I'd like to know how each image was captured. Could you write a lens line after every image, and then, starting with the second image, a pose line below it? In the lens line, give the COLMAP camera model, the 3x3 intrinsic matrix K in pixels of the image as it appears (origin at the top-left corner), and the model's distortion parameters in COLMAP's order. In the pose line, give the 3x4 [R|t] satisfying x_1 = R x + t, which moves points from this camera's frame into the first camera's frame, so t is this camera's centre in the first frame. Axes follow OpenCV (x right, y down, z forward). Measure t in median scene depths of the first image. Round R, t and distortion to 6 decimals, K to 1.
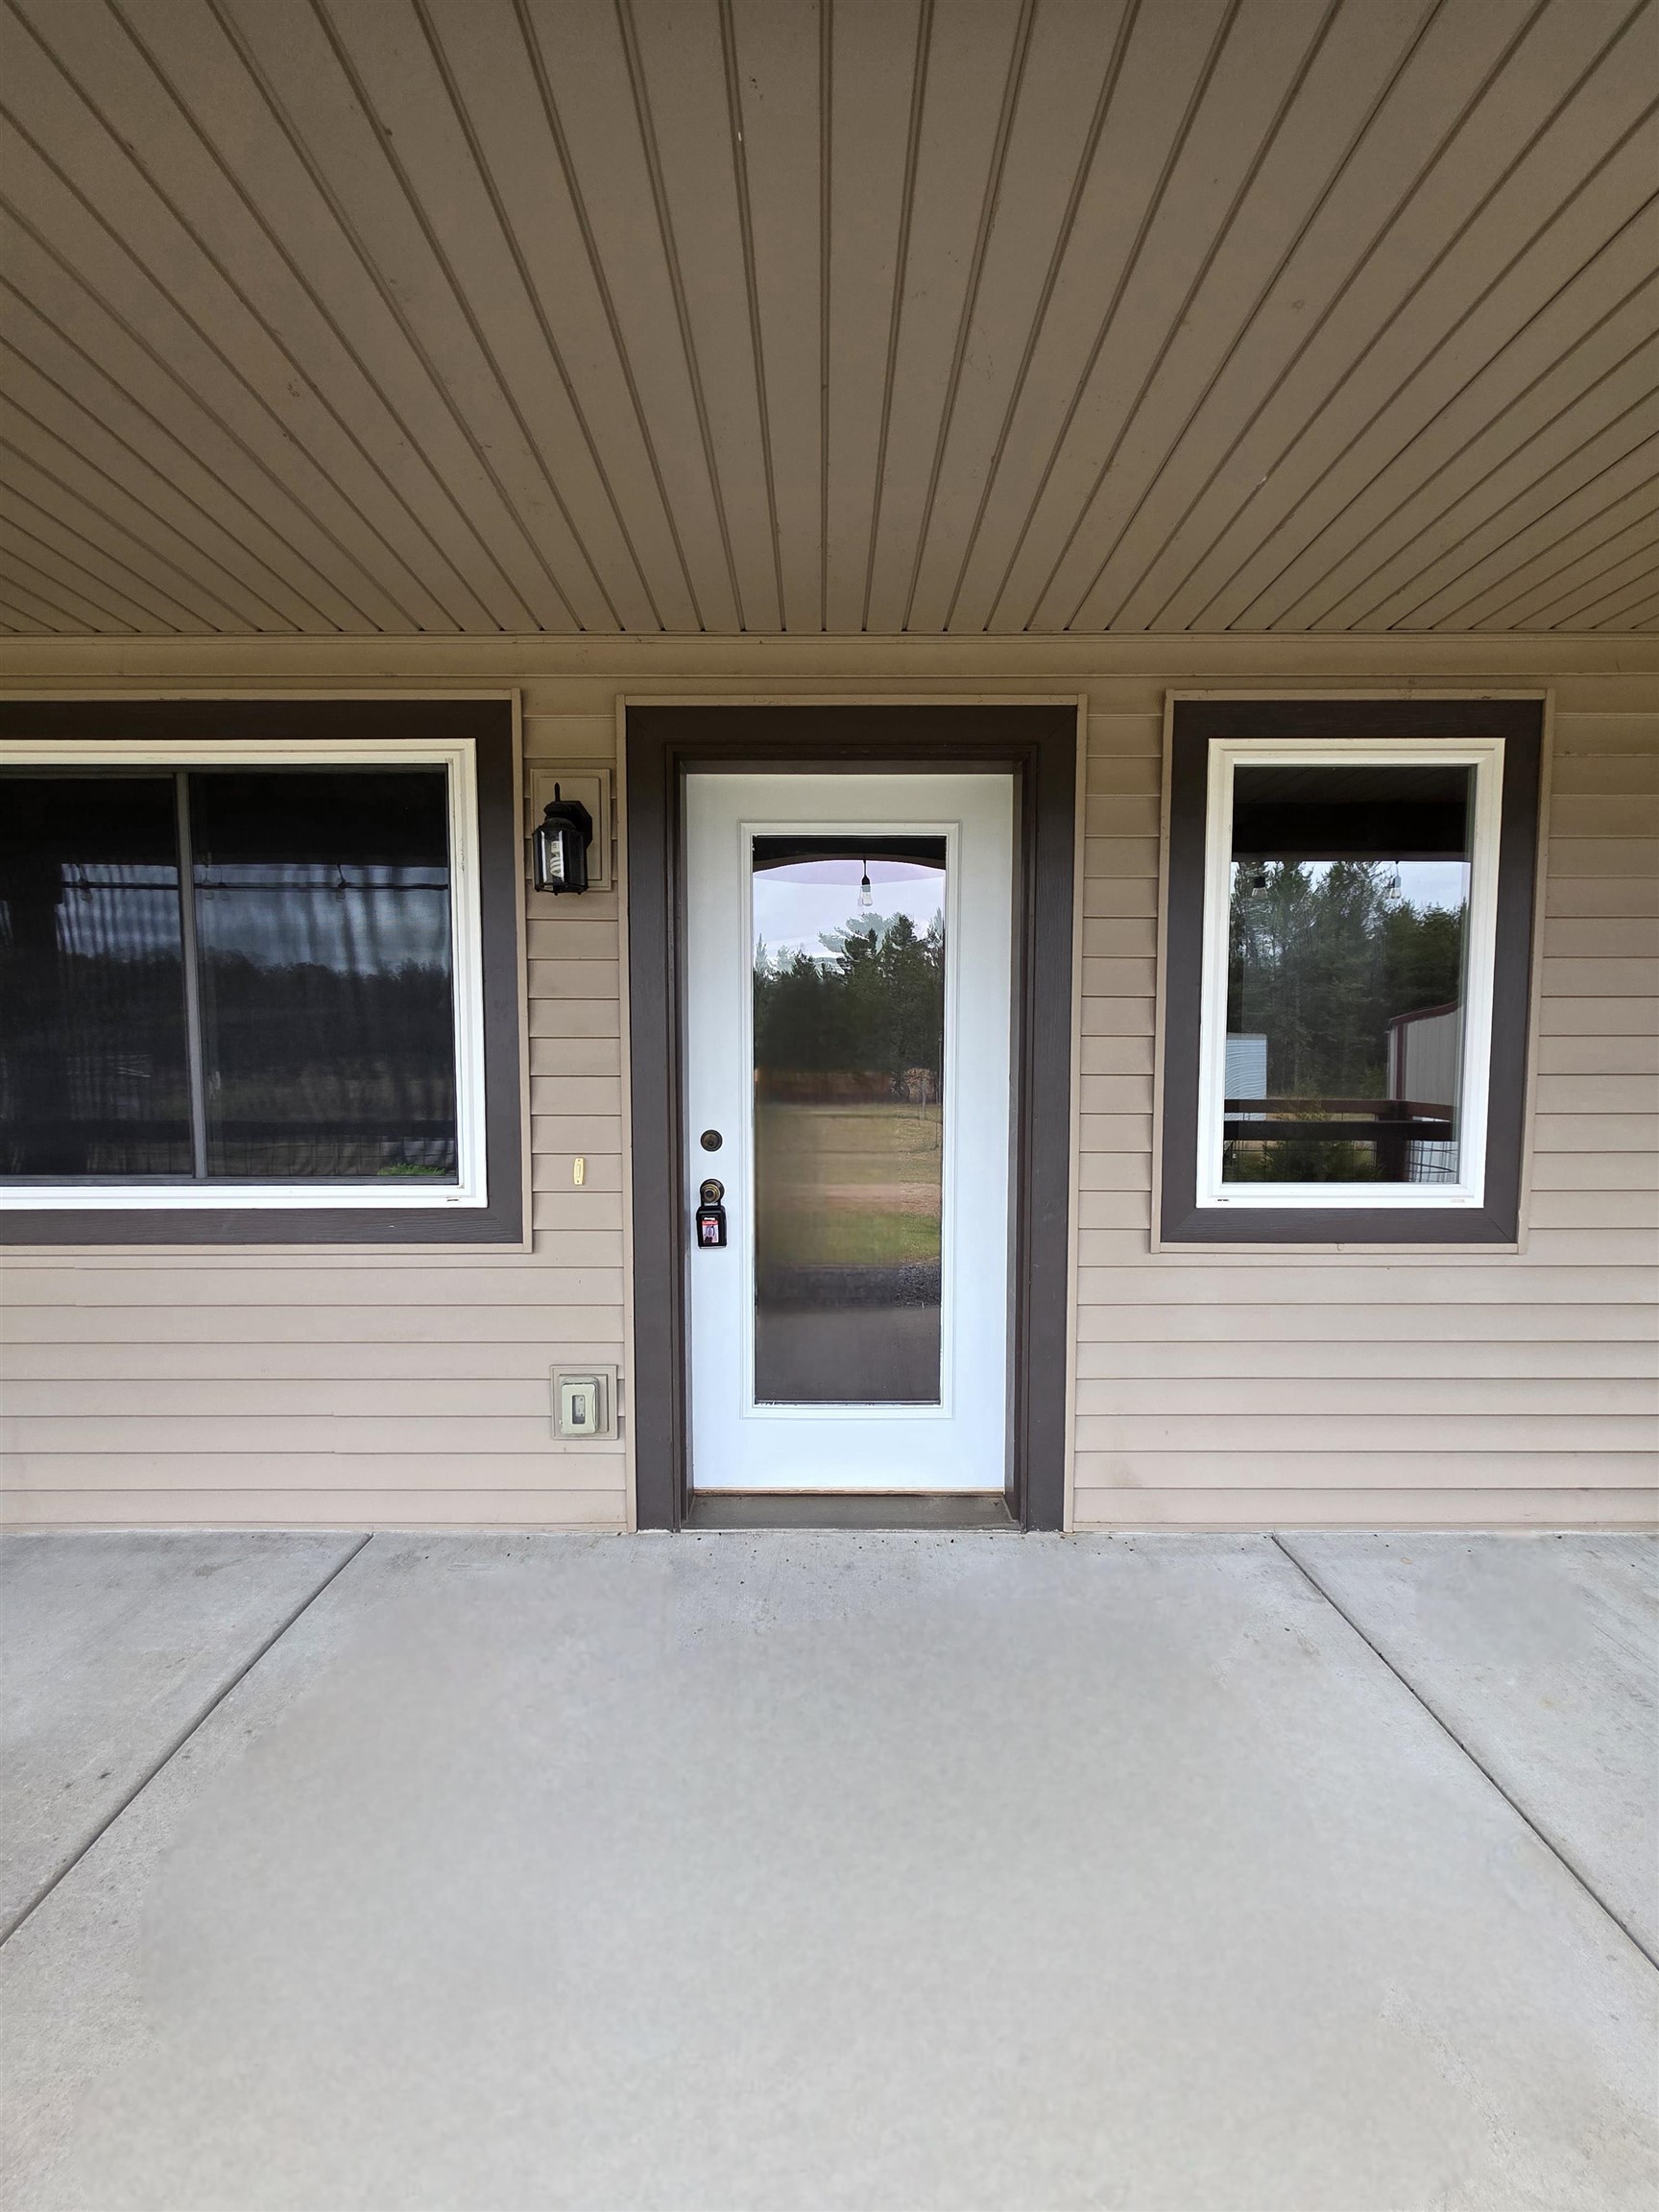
lens RADIAL K [[902.2, 0, 829.5], [0, 902.2, 1106.0], [0, 0, 1]] dist [0.002126, 0.000375]
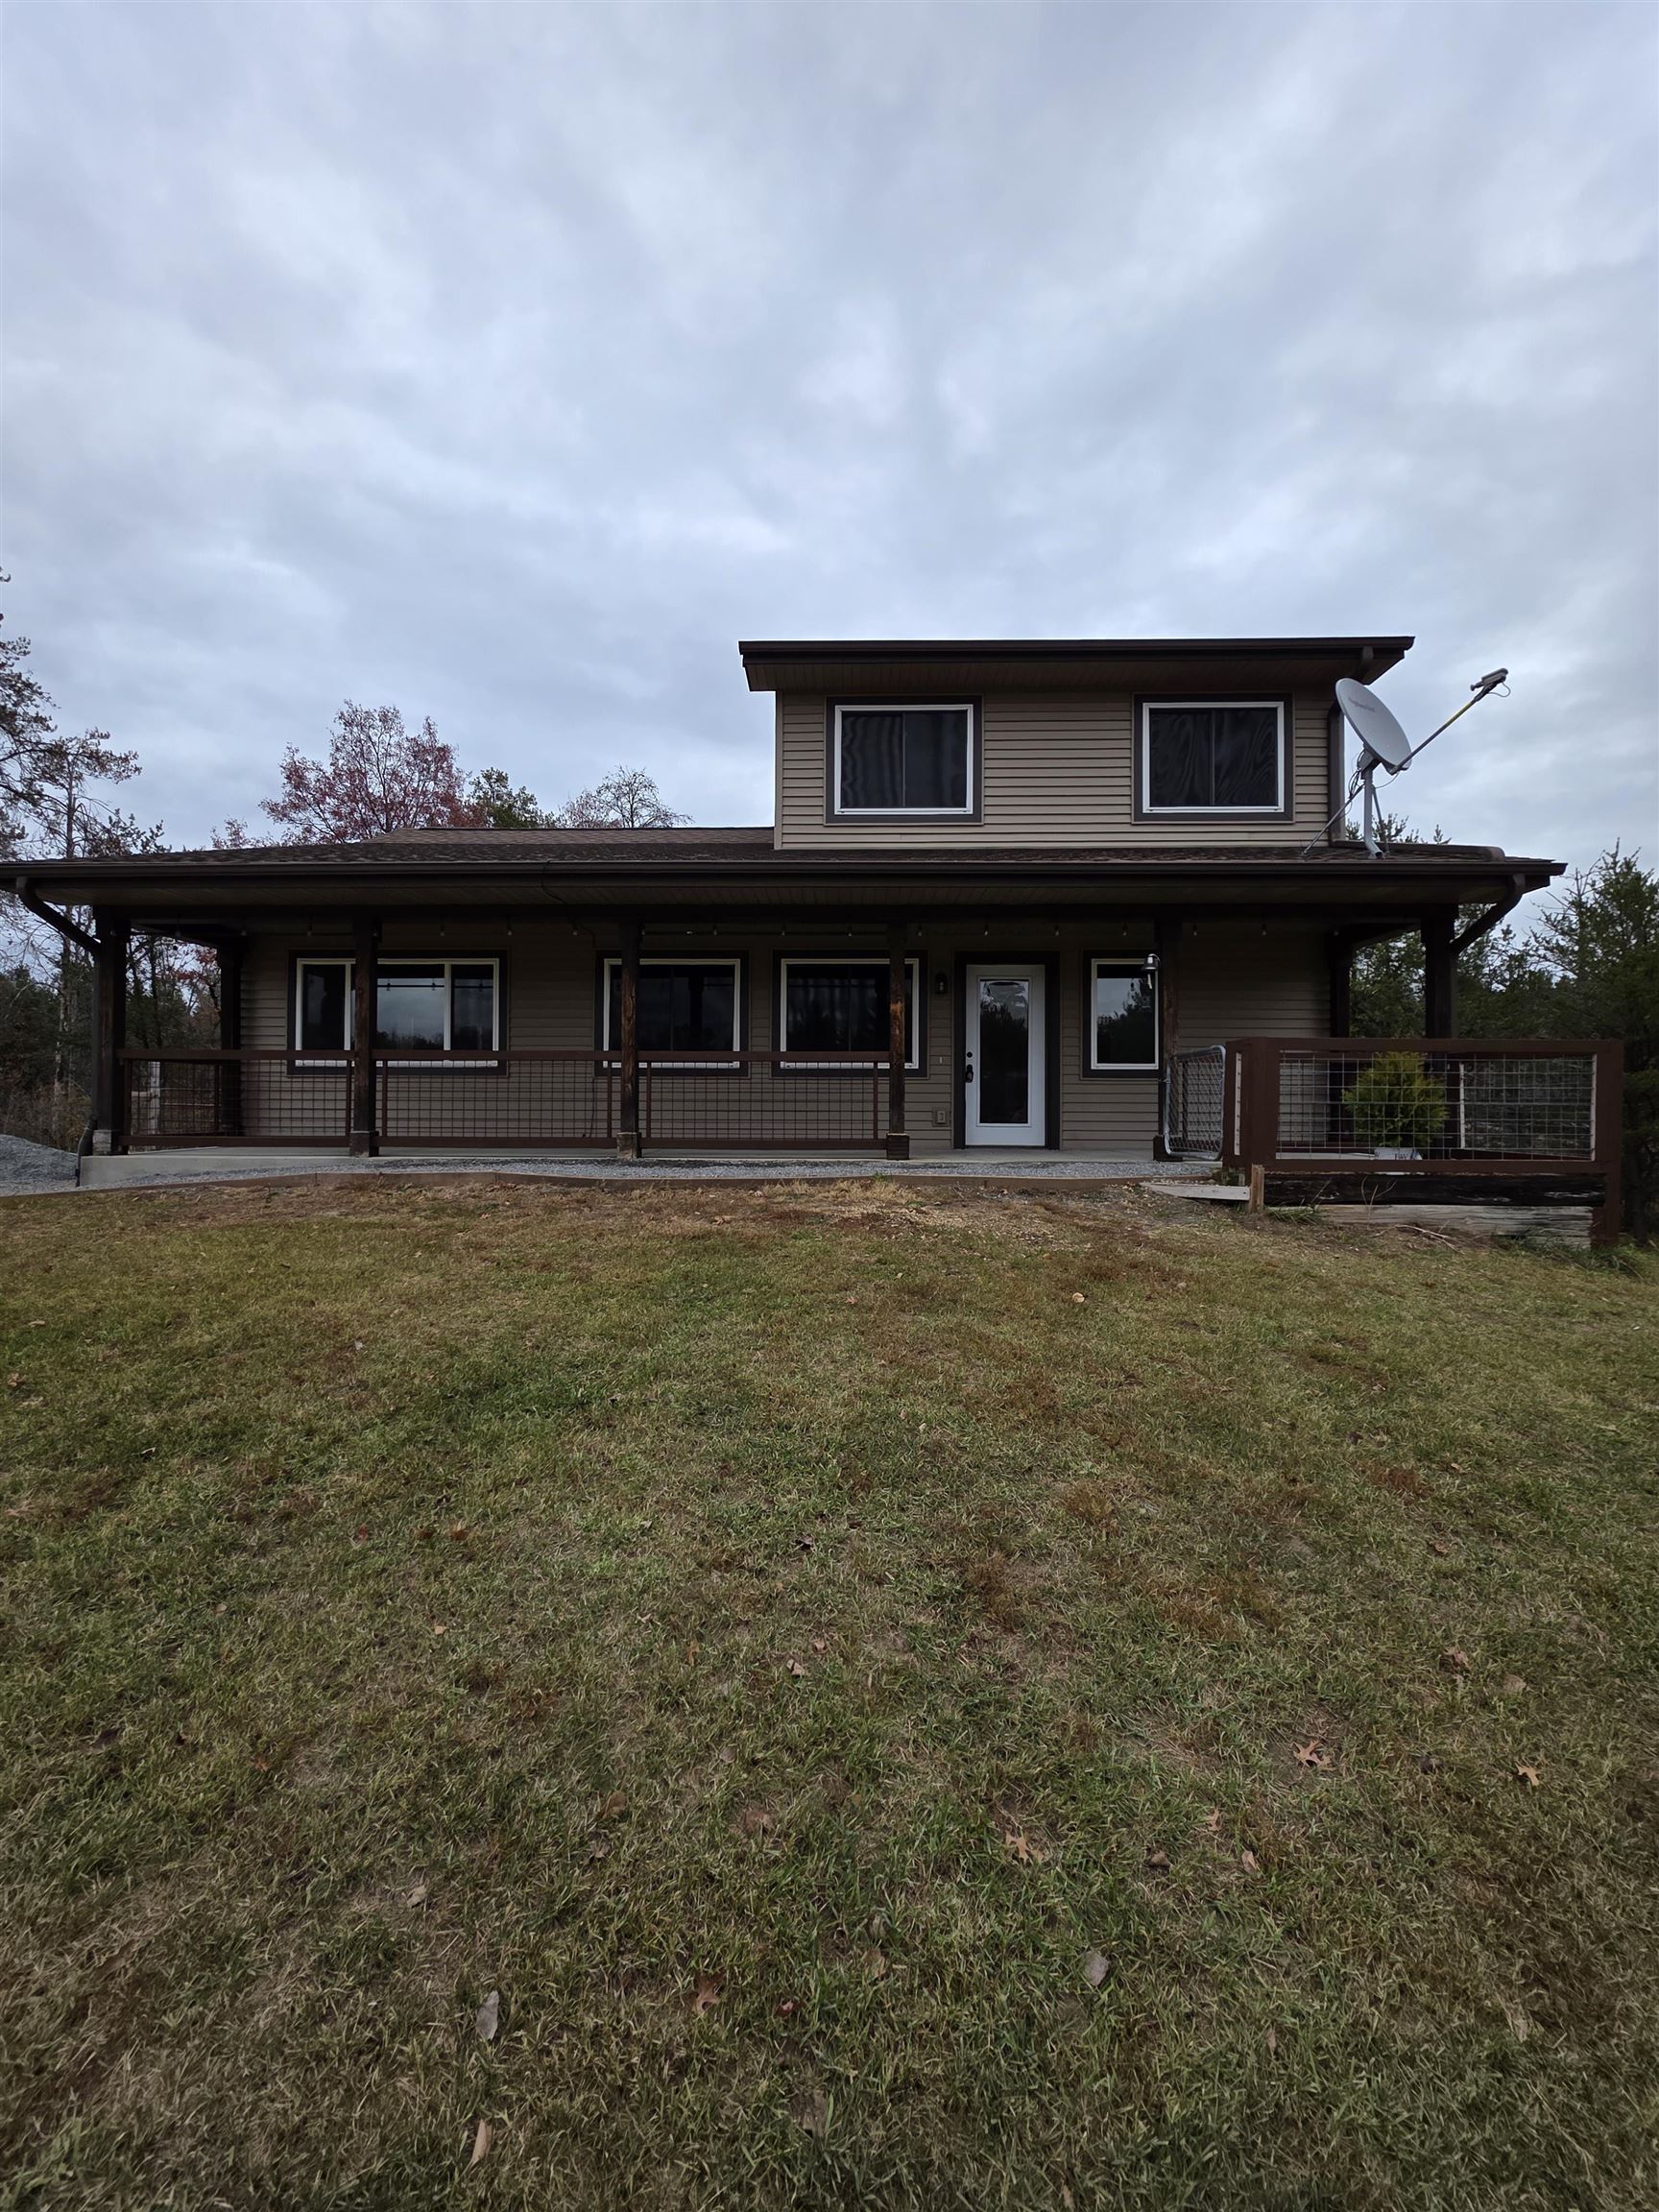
lens RADIAL K [[902.2, 0, 829.5], [0, 902.2, 1106.0], [0, 0, 1]] dist [0.002126, 0.000375]
pose [[0.999738, 0.001340, -0.022866, -0.682406], [-0.003119, 0.996951, -0.077971, 0.597091], [0.022692, 0.078022, 0.996693, -3.073508]]
